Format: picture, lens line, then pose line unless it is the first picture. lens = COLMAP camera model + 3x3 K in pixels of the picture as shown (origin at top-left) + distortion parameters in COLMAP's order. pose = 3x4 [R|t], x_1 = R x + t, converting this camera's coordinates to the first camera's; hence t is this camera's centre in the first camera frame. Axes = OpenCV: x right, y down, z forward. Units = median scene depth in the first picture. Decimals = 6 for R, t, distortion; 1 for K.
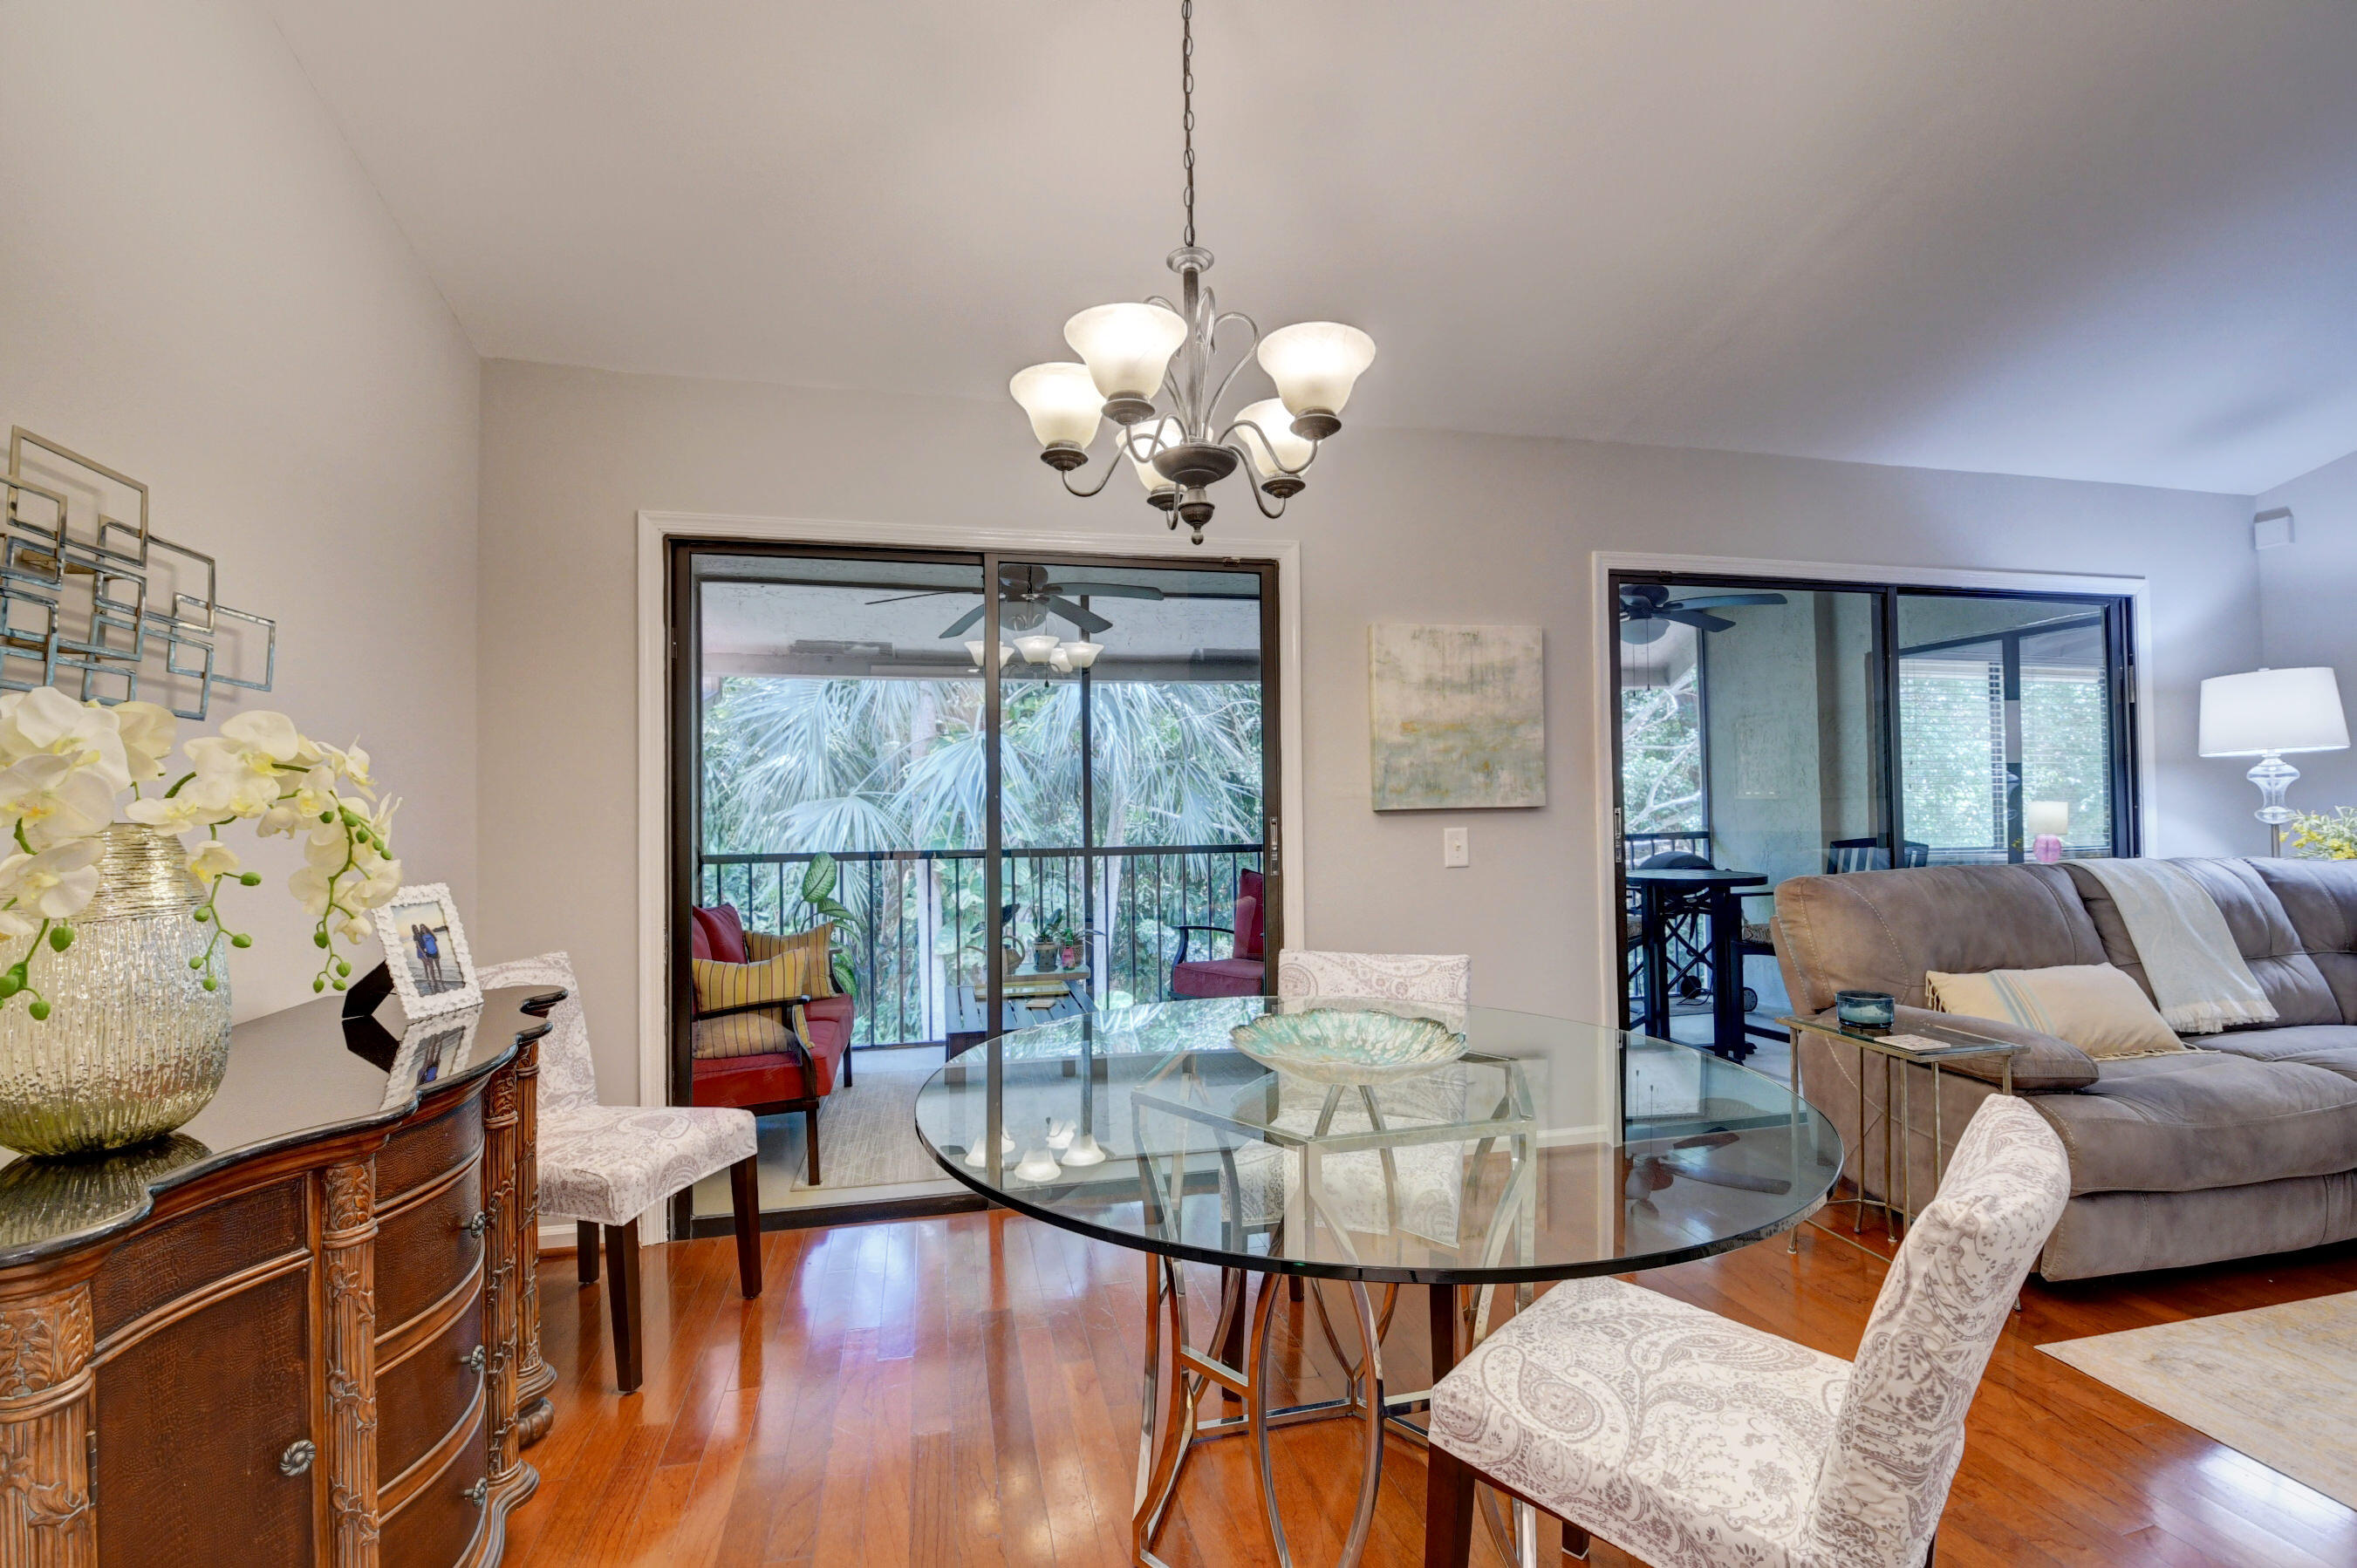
lens RADIAL K [[1045.3, 0, 1176.5], [0, 1045.3, 781.4], [0, 0, 1]] dist [-0.000354, -0.015230]
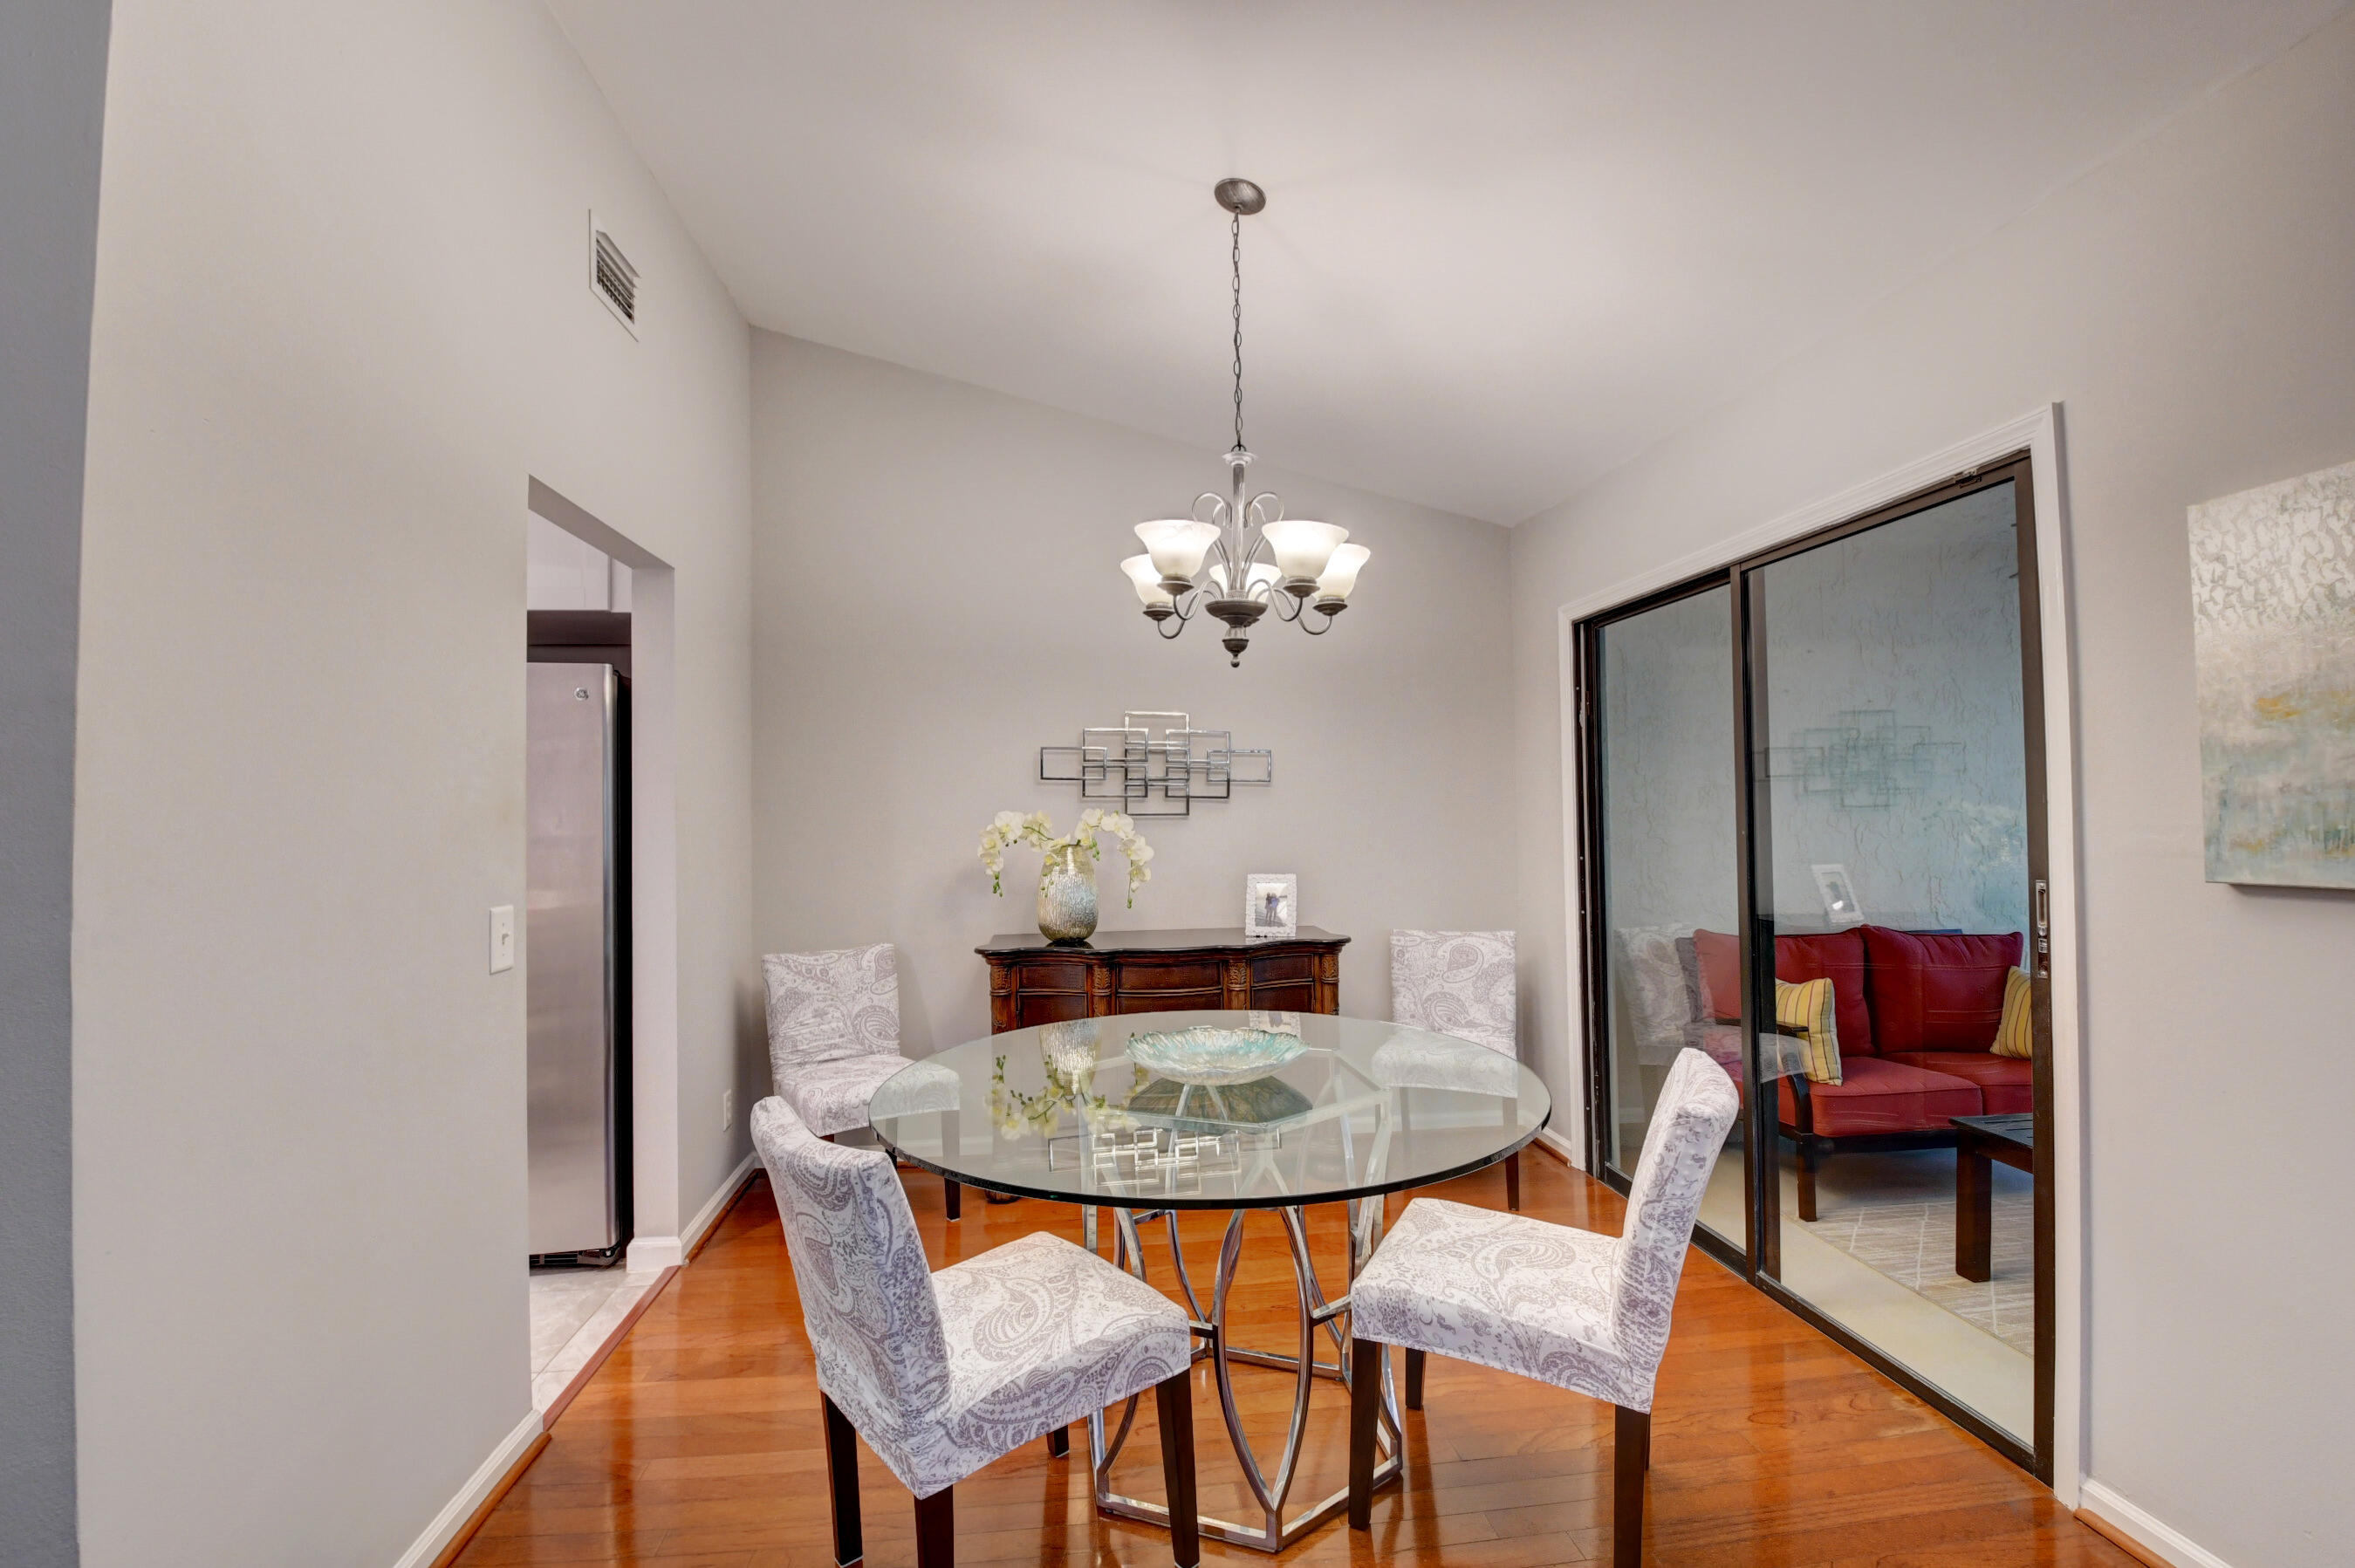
lens RADIAL K [[1044.1, 0, 1178.0], [0, 1044.1, 780.5], [0, 0, 1]] dist [0.025033, -0.034617]
pose [[-0.117745, -0.013405, -0.992953, 0.668988], [0.036172, 0.999187, -0.017778, -0.026838], [0.992385, -0.038011, -0.117165, 0.518408]]
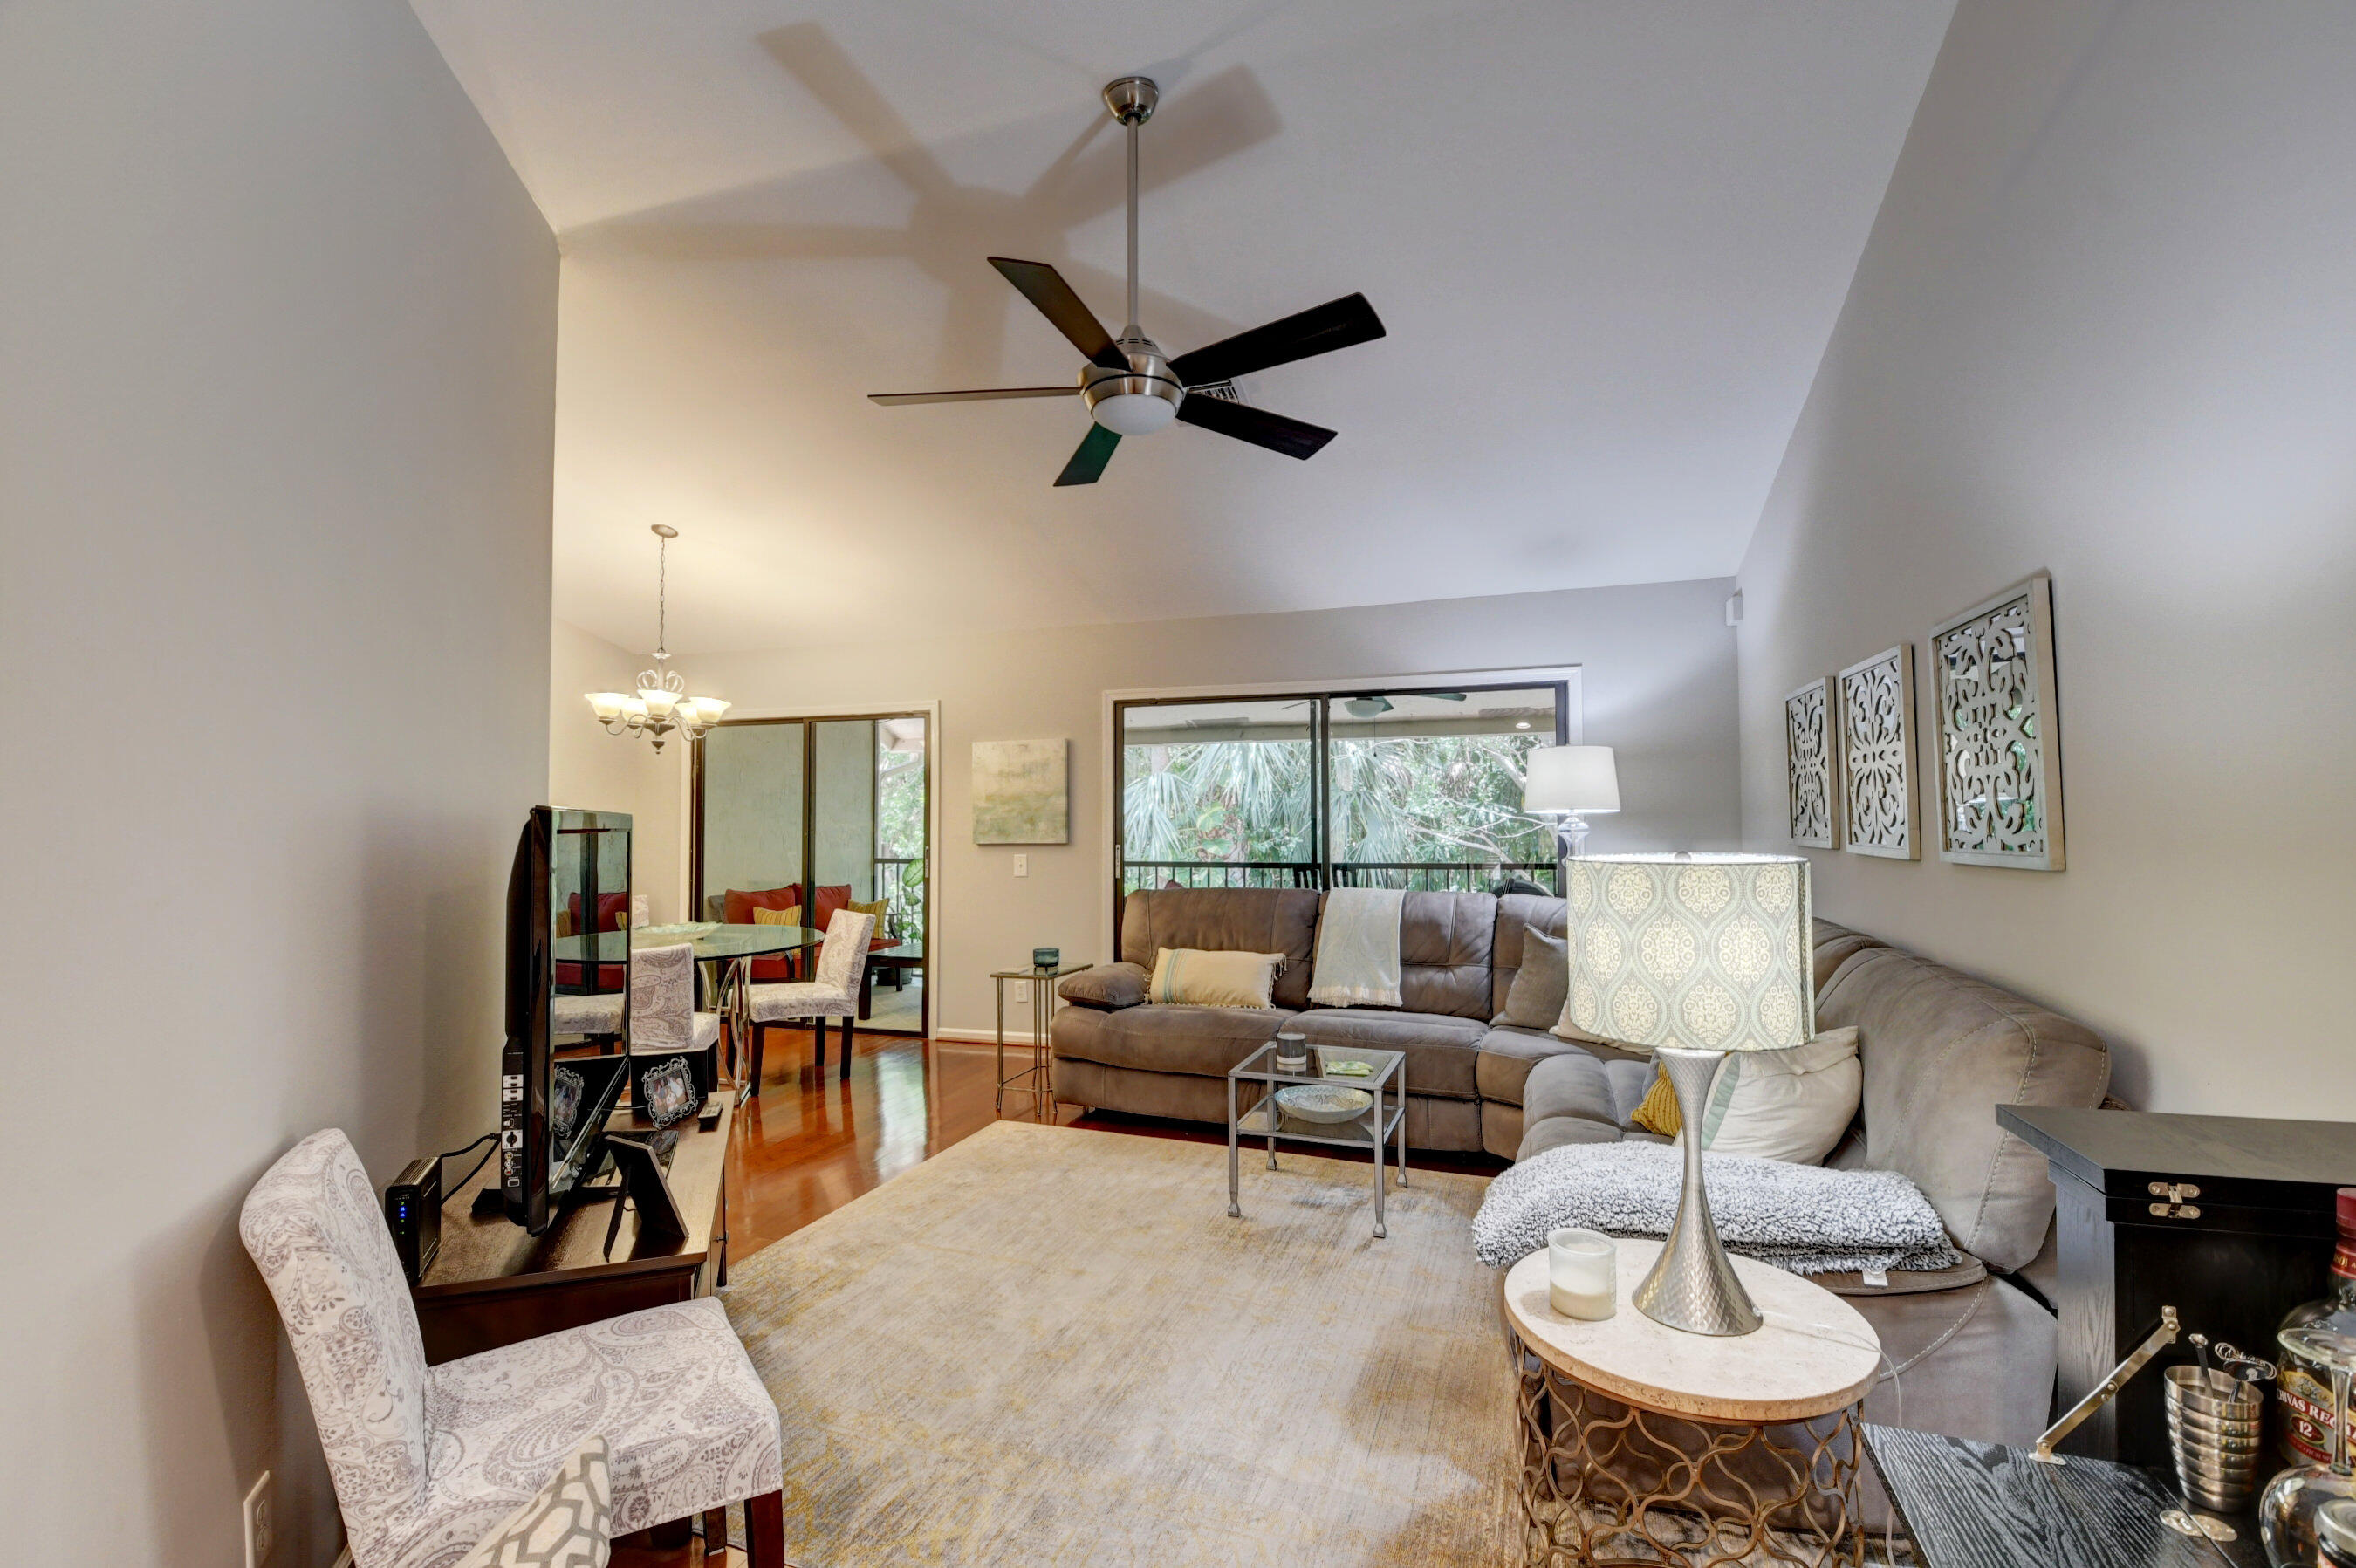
lens RADIAL K [[1034.8, 0, 1174.4], [0, 1034.8, 785.5], [0, 0, 1]] dist [0.026396, -0.040241]
pose [[0.847874, -0.008943, -0.530122, 1.327328], [0.004750, 0.999946, -0.009273, -0.051317], [0.530176, 0.005344, 0.847870, -0.330187]]
